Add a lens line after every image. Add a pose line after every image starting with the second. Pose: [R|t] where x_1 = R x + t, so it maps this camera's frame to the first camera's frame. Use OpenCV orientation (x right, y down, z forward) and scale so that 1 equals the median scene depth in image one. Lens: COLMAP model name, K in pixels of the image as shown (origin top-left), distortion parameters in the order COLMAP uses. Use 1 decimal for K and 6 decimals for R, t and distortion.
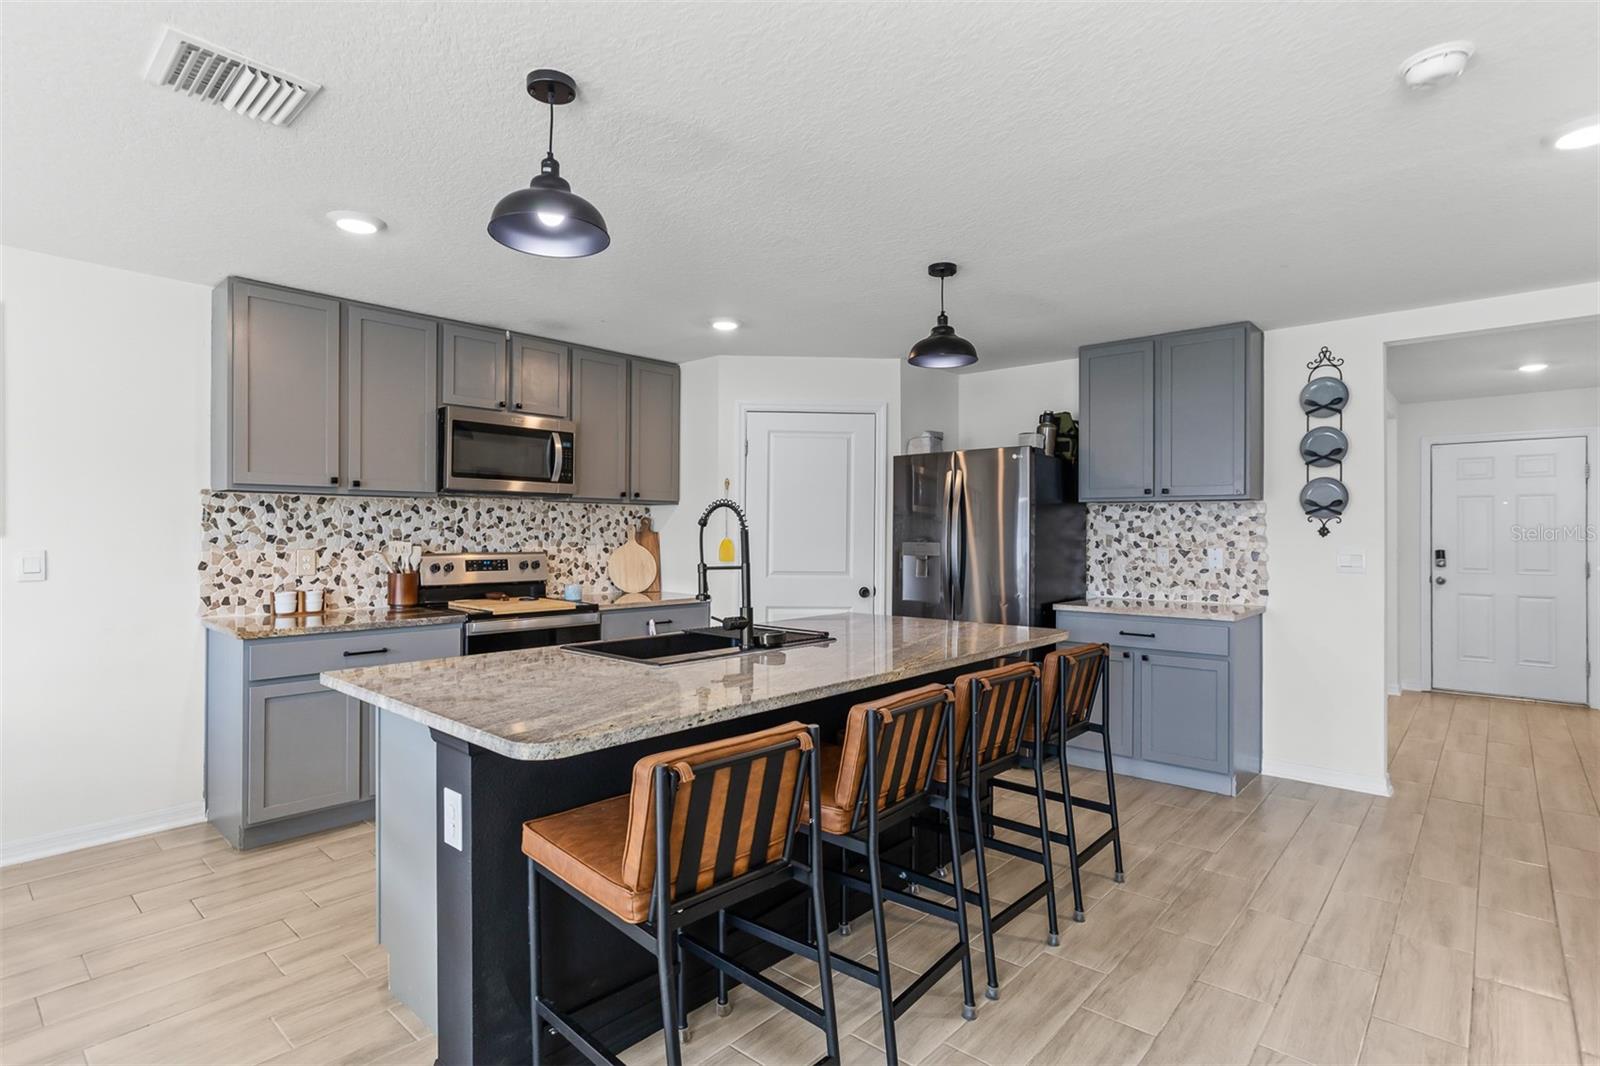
lens RADIAL K [[774.9, 0, 837.8], [0, 774.9, 541.8], [0, 0, 1]] dist [-0.011230, 0.008639]
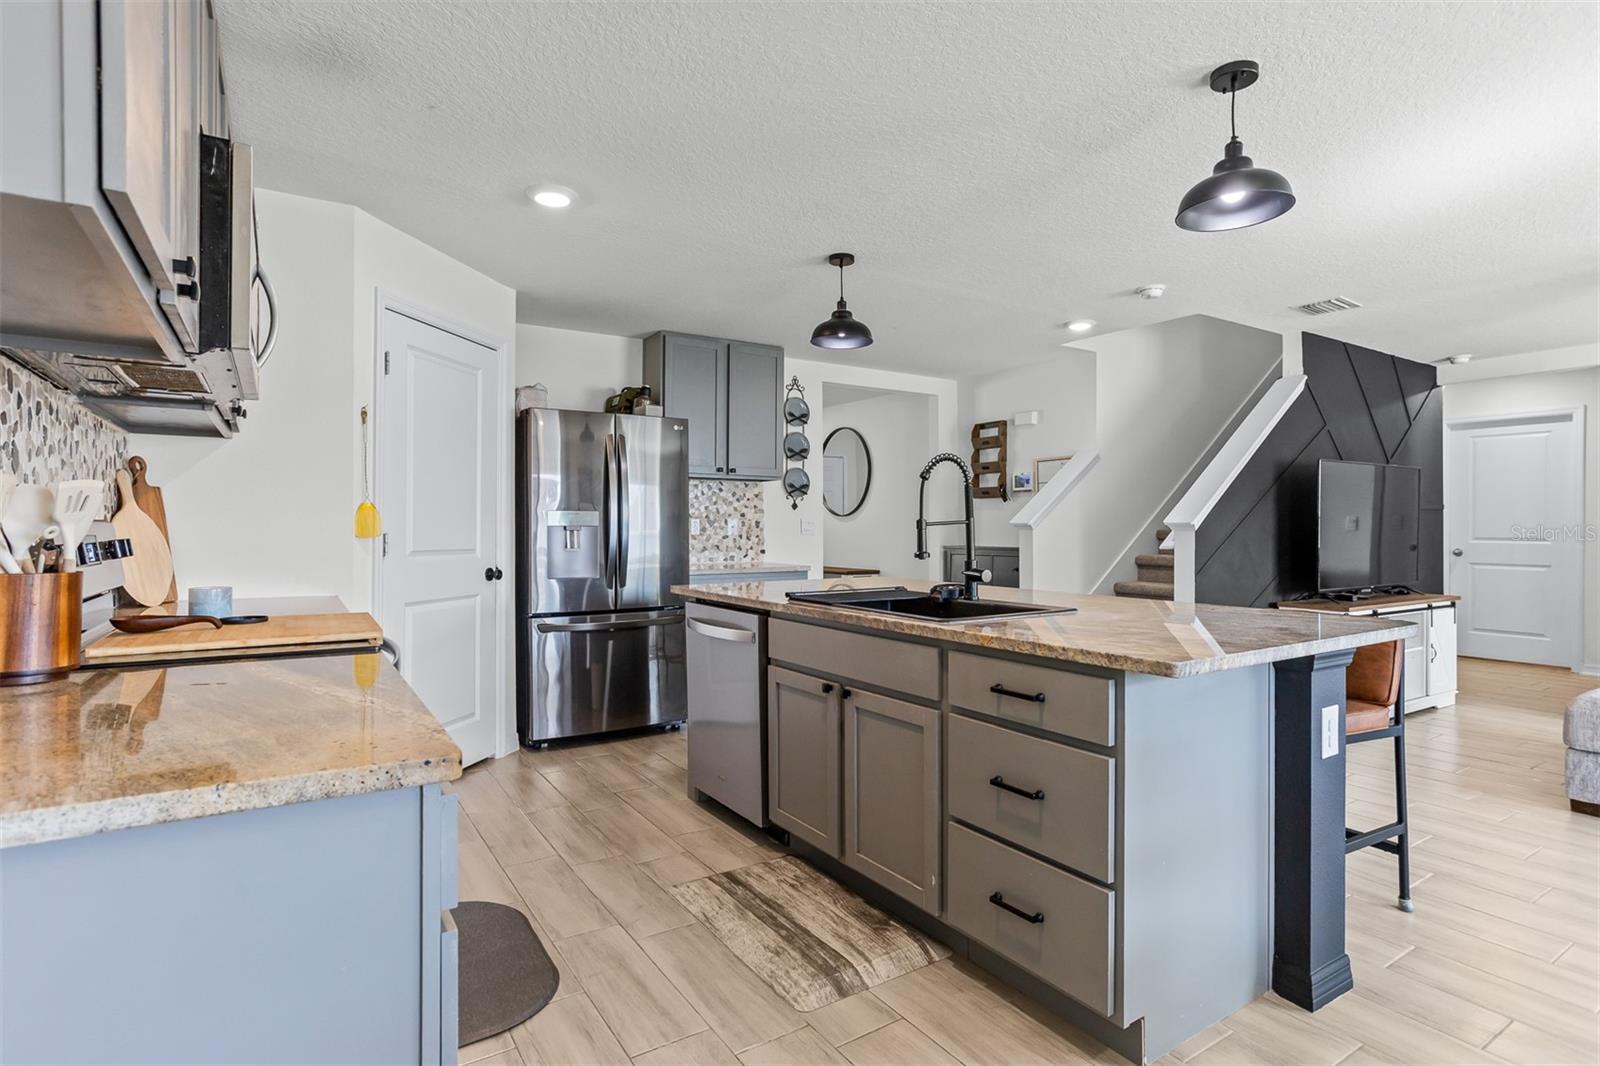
lens RADIAL K [[774.9, 0, 795.0], [0, 774.9, 534.4], [0, 0, 1]] dist [-0.011230, 0.008639]
pose [[0.280133, -0.014053, 0.959858, -0.739889], [0.009094, 0.999887, 0.011985, 0.021530], [-0.959918, 0.005372, 0.280230, 0.599992]]
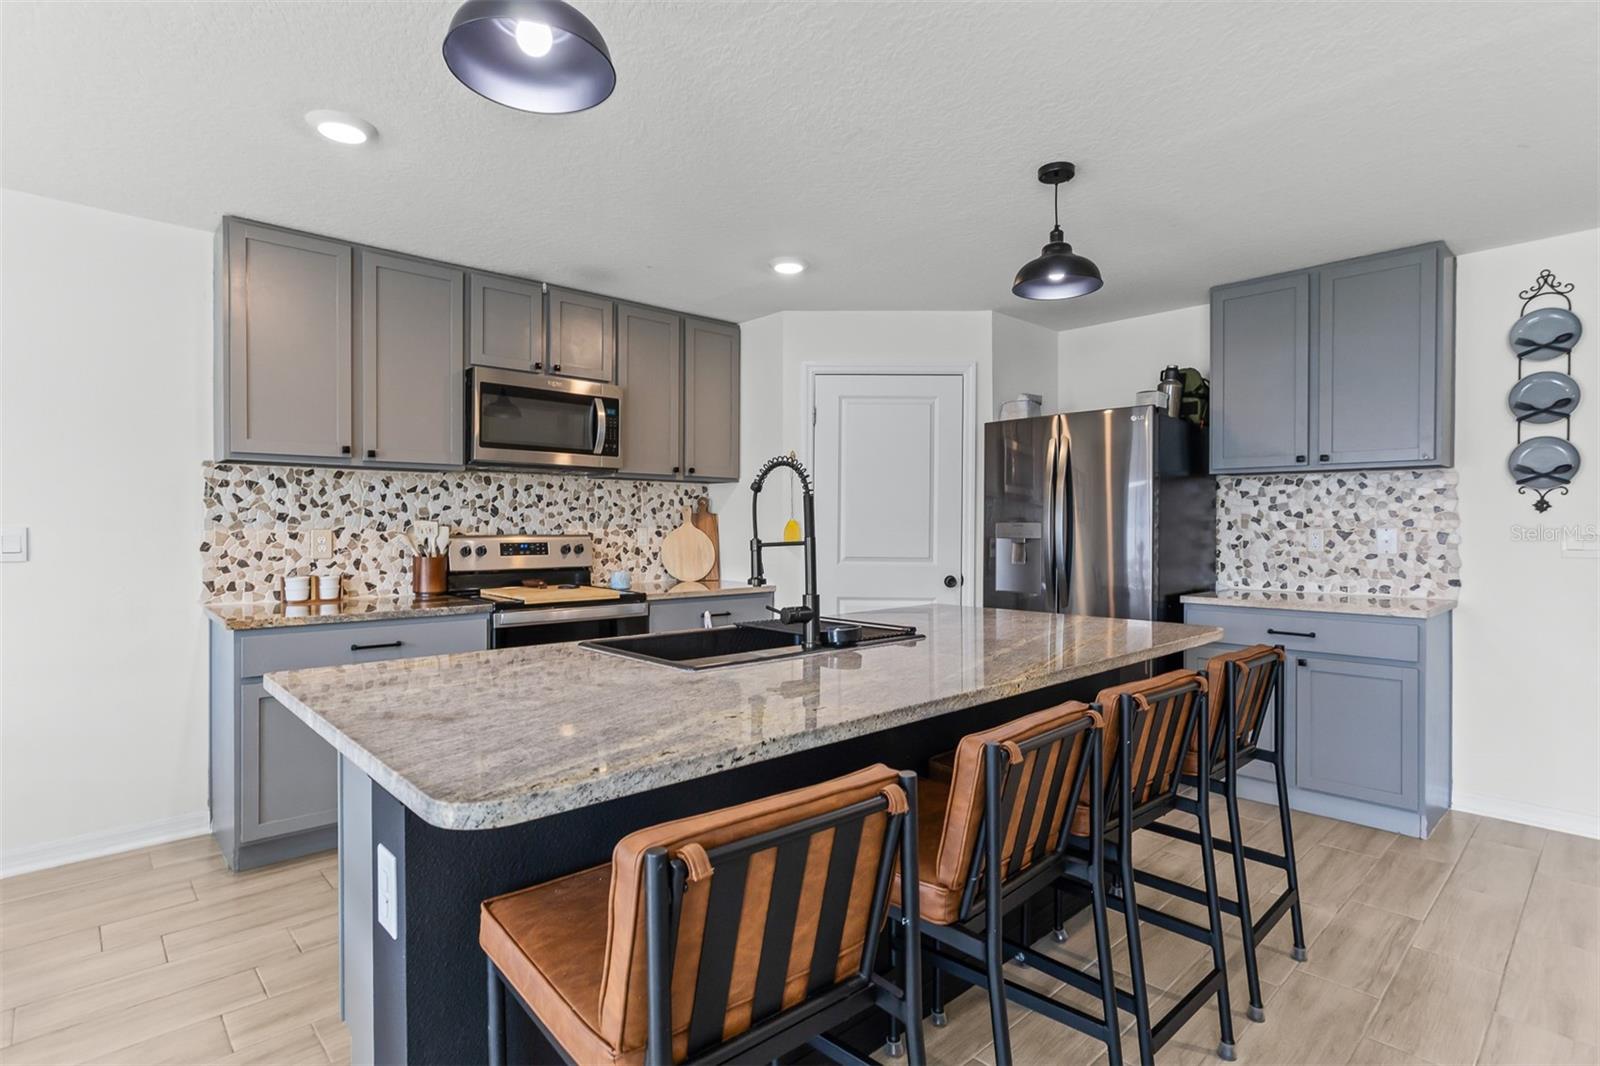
lens RADIAL K [[774.9, 0, 837.5], [0, 774.9, 543.4], [0, 0, 1]] dist [-0.011230, 0.008639]
pose [[0.995709, -0.000988, -0.092531, -0.012531], [0.001785, 0.999962, 0.008526, 0.017389], [0.092519, -0.008655, 0.995673, 0.149866]]
